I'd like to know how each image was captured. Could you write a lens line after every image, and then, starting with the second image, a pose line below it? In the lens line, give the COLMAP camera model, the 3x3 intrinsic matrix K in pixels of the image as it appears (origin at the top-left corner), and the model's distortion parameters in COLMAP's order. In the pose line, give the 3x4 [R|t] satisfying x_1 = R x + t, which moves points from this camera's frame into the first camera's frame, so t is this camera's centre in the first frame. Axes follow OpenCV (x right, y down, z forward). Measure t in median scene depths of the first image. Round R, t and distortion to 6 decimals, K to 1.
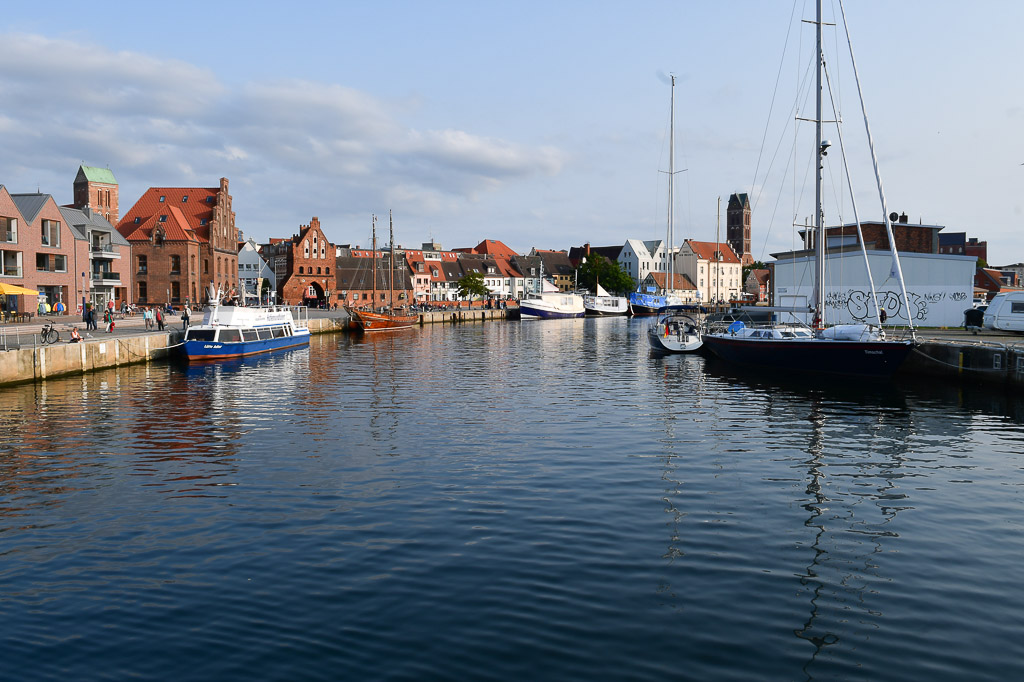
lens RADIAL K [[811.9, 0, 512.0], [0, 811.9, 341.0], [0, 0, 1]] dist [-0.002696, 0.003860]
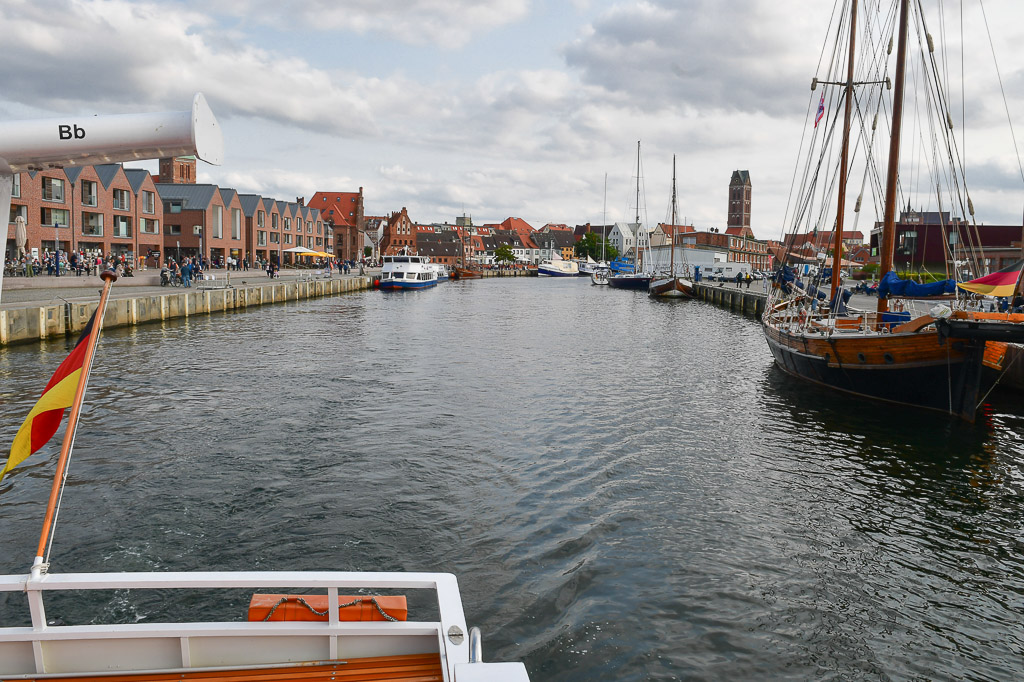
lens RADIAL K [[811.9, 0, 512.0], [0, 811.9, 341.0], [0, 0, 1]] dist [-0.002696, 0.003860]
pose [[0.999654, 0.023479, -0.011860, -0.013000], [-0.022965, 0.998864, 0.041742, 0.023842], [0.012826, -0.041455, 0.999058, -0.418923]]
